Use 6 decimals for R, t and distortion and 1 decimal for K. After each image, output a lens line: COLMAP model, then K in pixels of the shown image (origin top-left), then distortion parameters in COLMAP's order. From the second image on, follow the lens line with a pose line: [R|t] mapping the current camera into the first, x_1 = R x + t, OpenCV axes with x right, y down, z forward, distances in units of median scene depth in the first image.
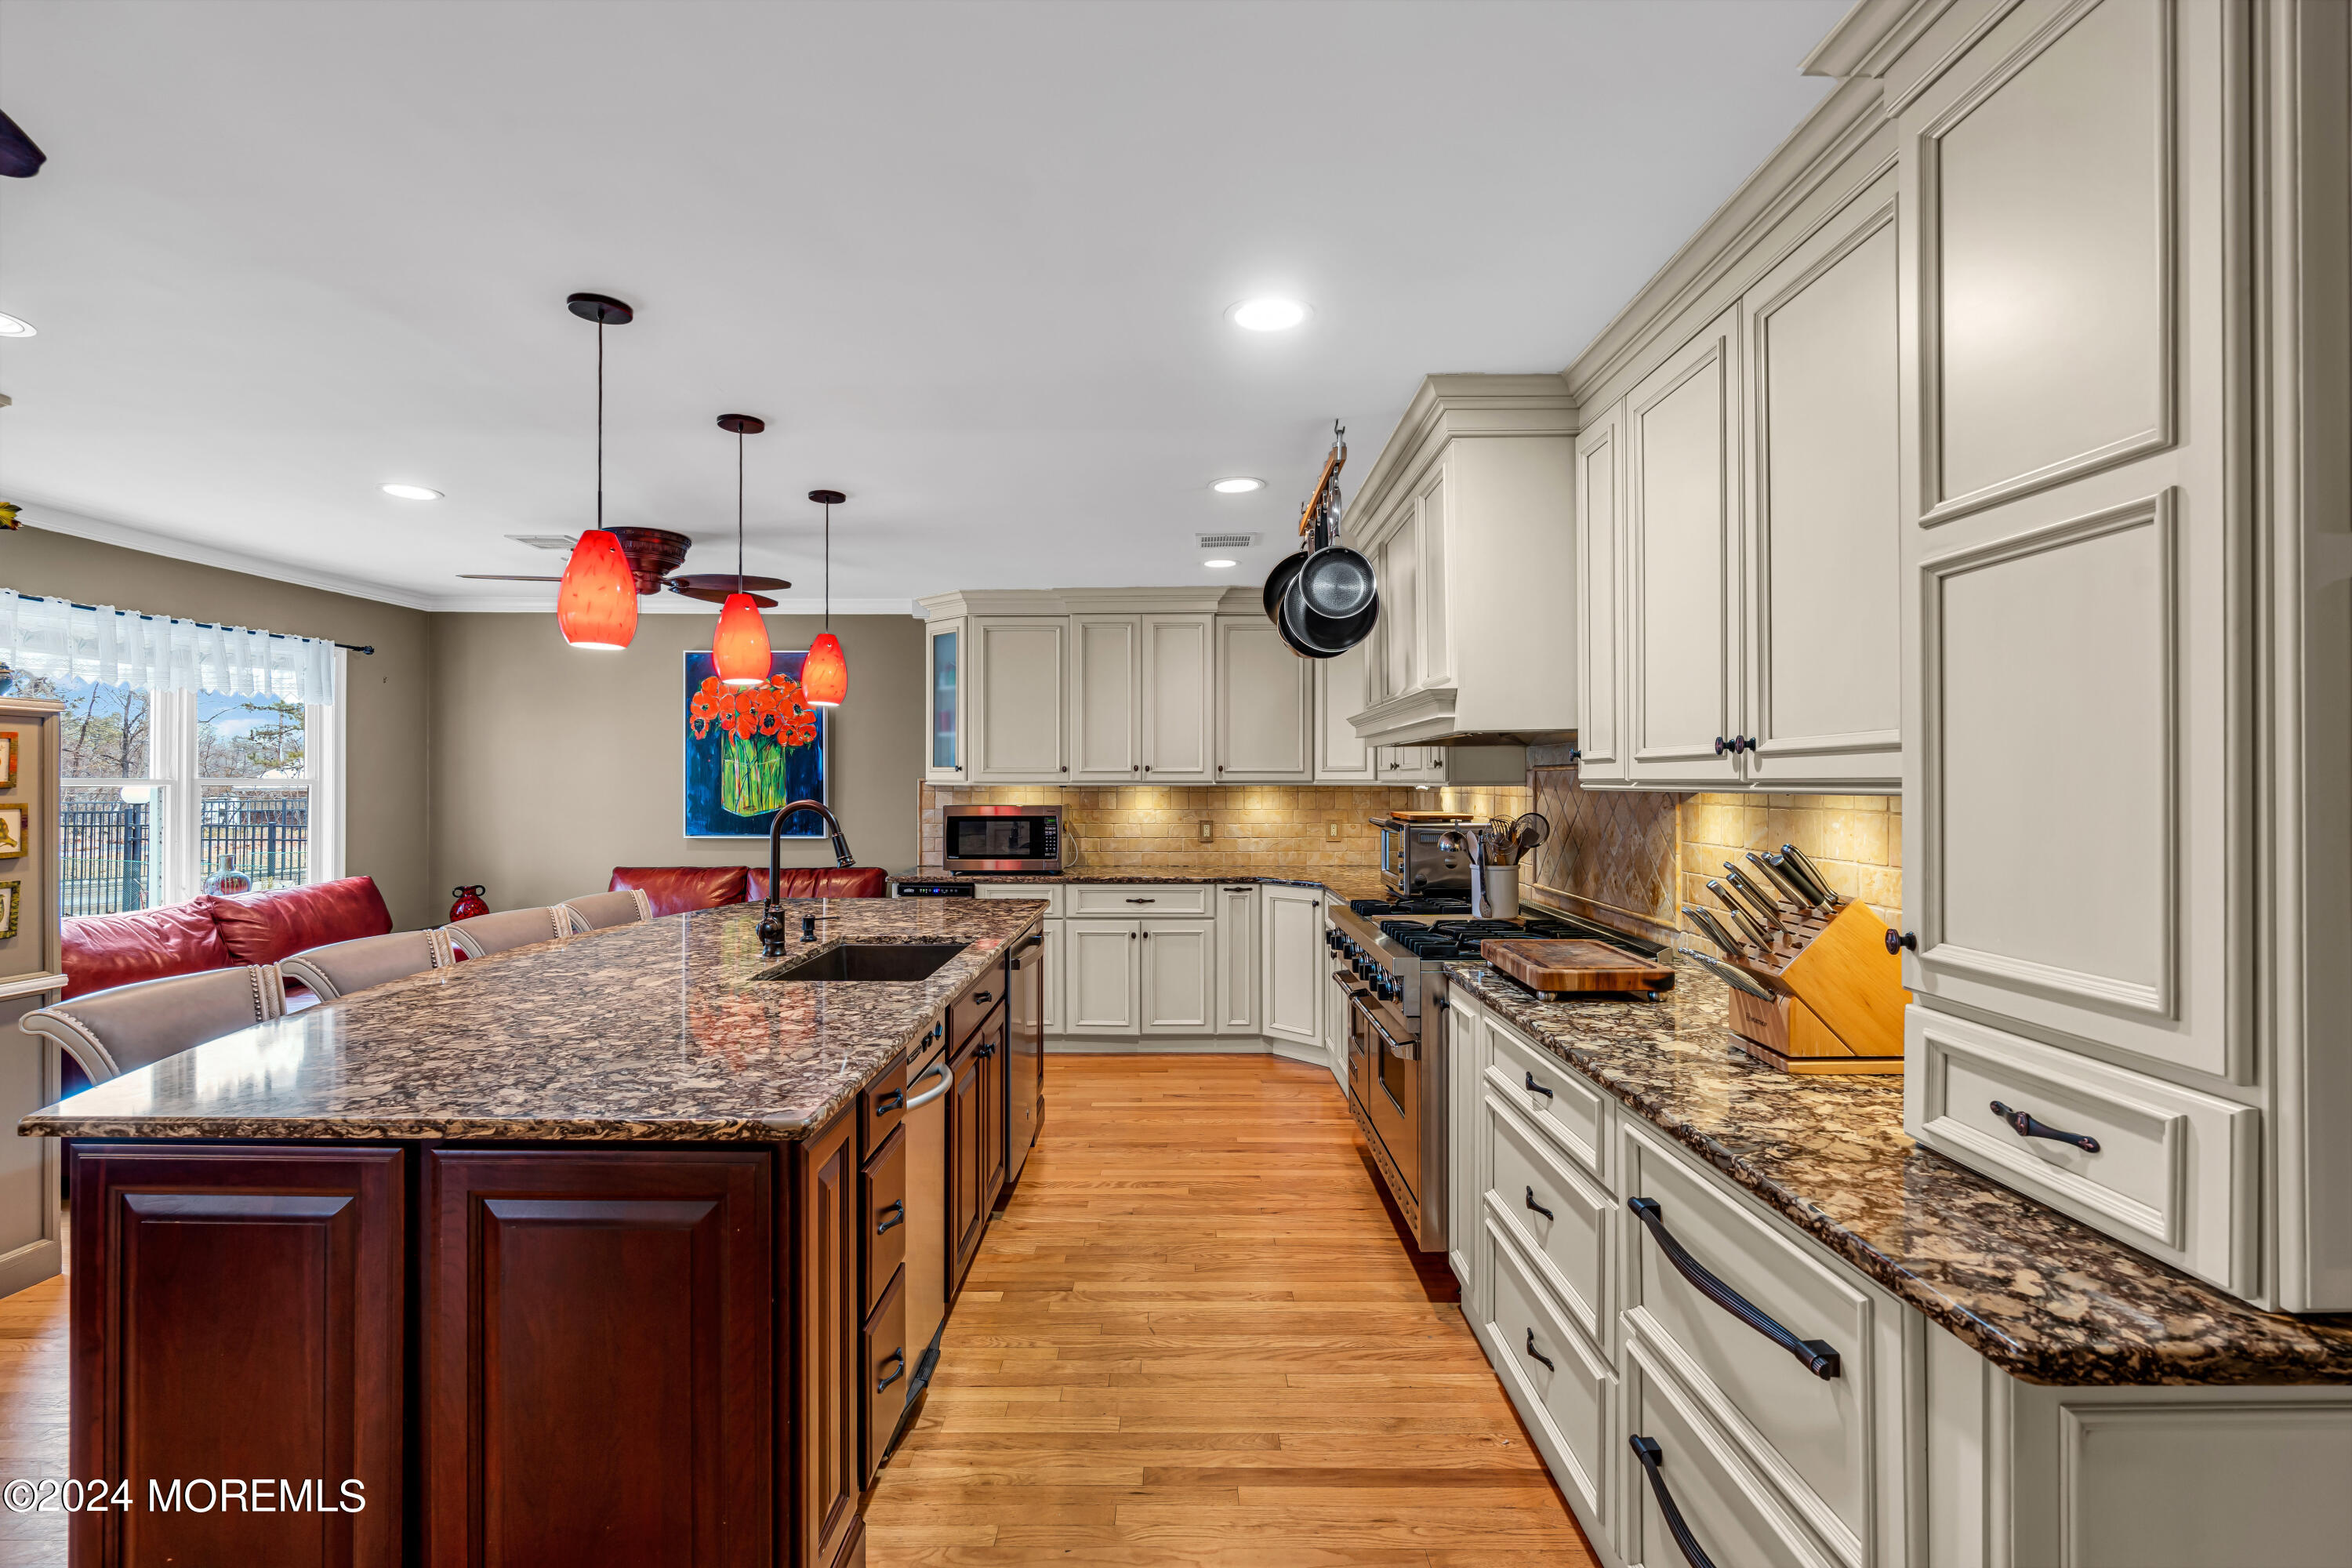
lens RADIAL K [[1060.8, 0, 1169.7], [0, 1060.8, 767.6], [0, 0, 1]] dist [-0.011115, 0.004603]
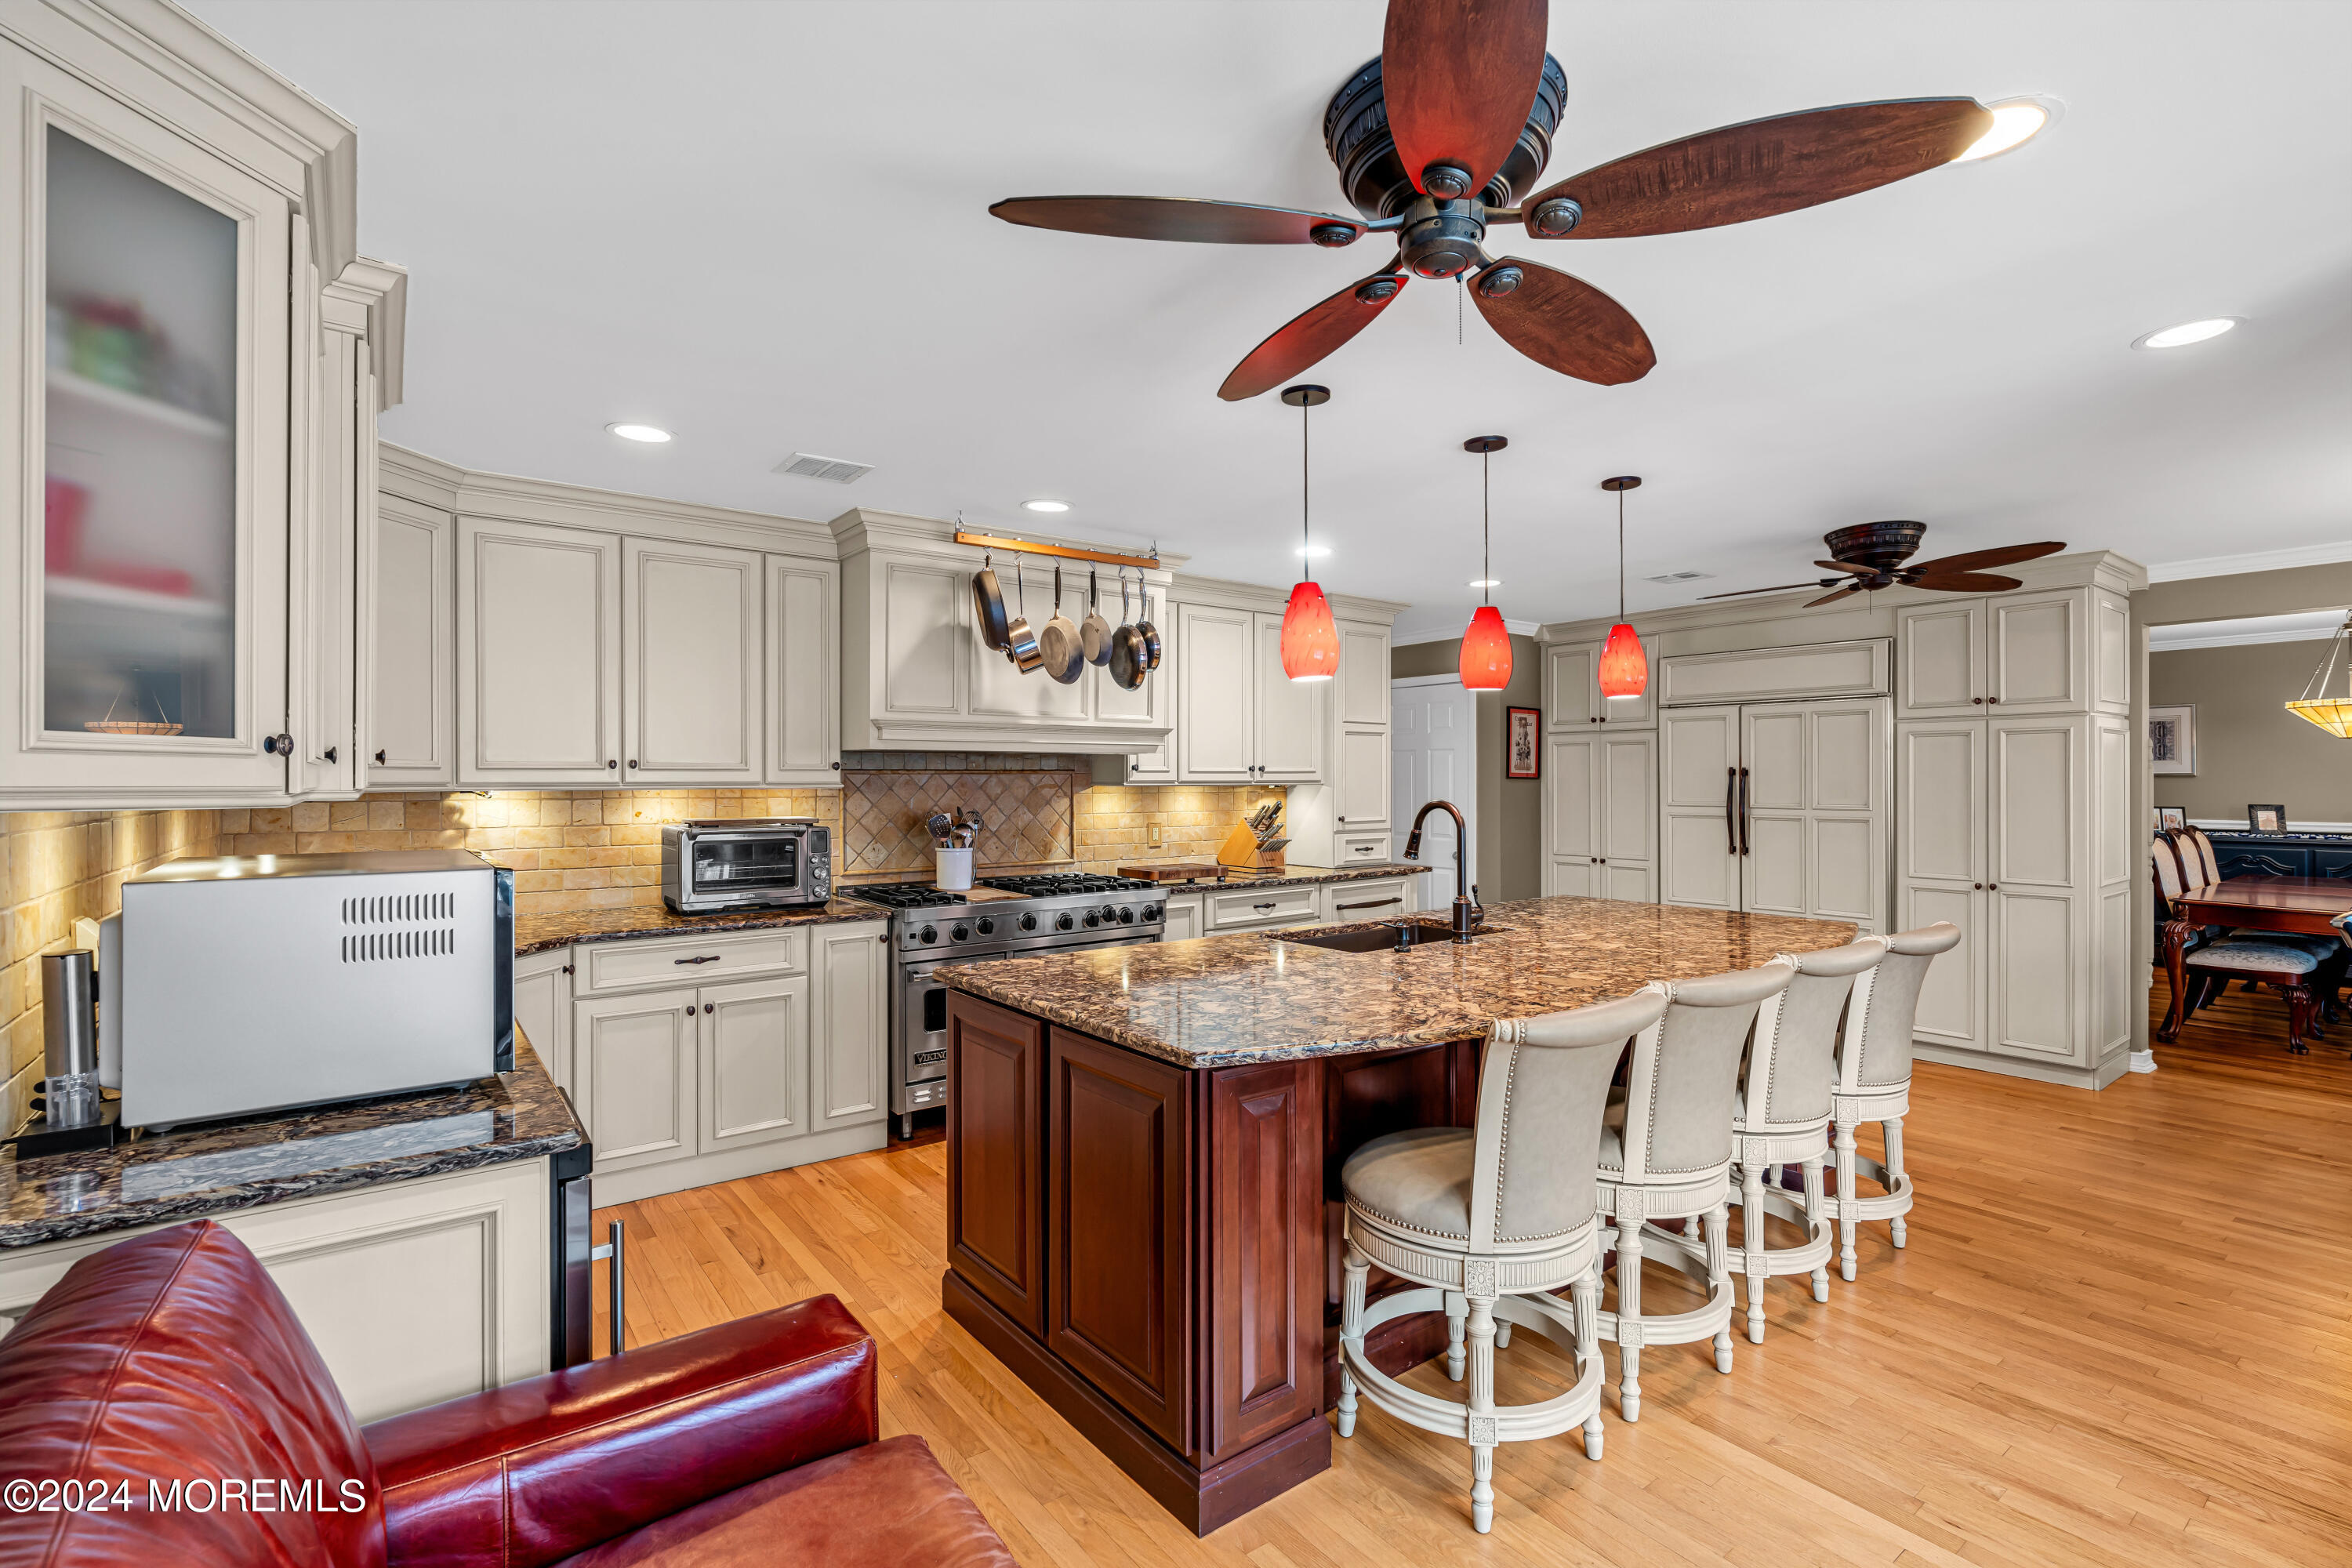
lens RADIAL K [[1060.8, 0, 1184.6], [0, 1060.8, 794.6], [0, 0, 1]] dist [-0.011115, 0.004603]
pose [[-0.612504, -0.008753, 0.790419, -0.581636], [-0.008103, 0.999956, 0.004794, 0.012764], [-0.790426, -0.003469, -0.612548, 1.041402]]
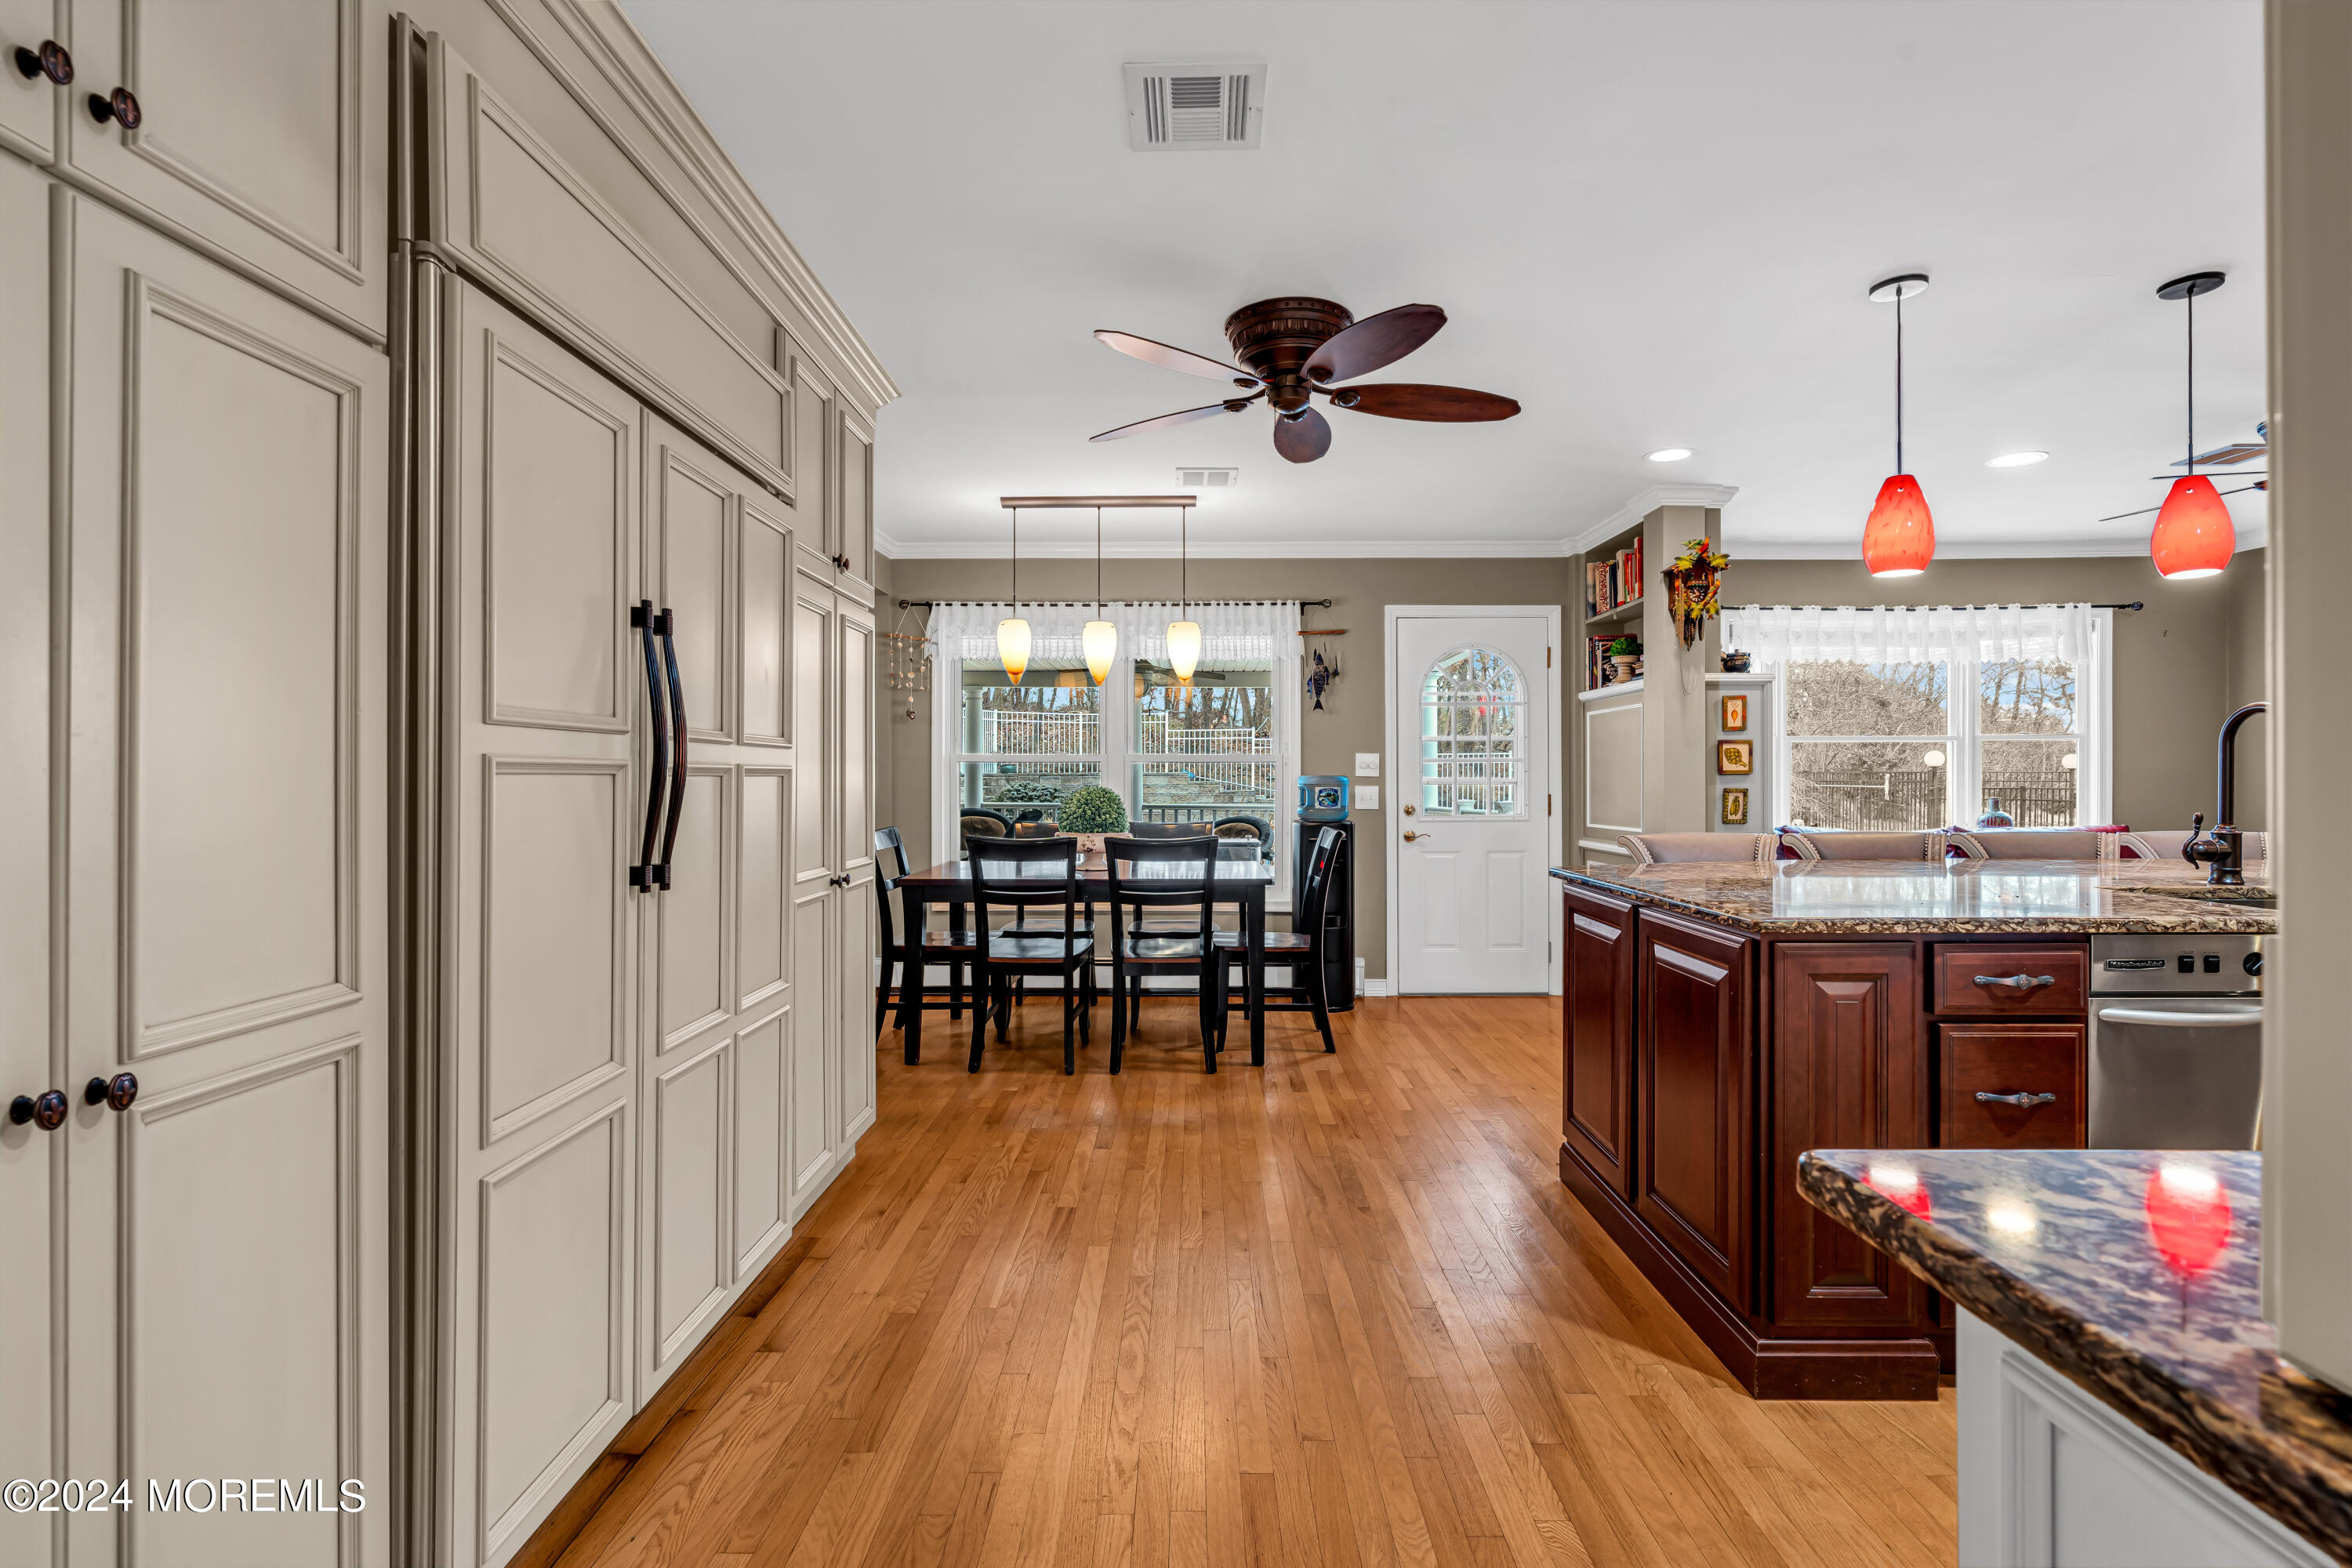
lens RADIAL K [[1060.8, 0, 1193.6], [0, 1060.8, 778.3], [0, 0, 1]] dist [-0.011115, 0.004603]
pose [[-0.000242, -0.001058, -0.999999, 0.267821], [0.015461, 0.999880, -0.001061, 0.043202], [0.999880, -0.015461, -0.000226, 0.089265]]
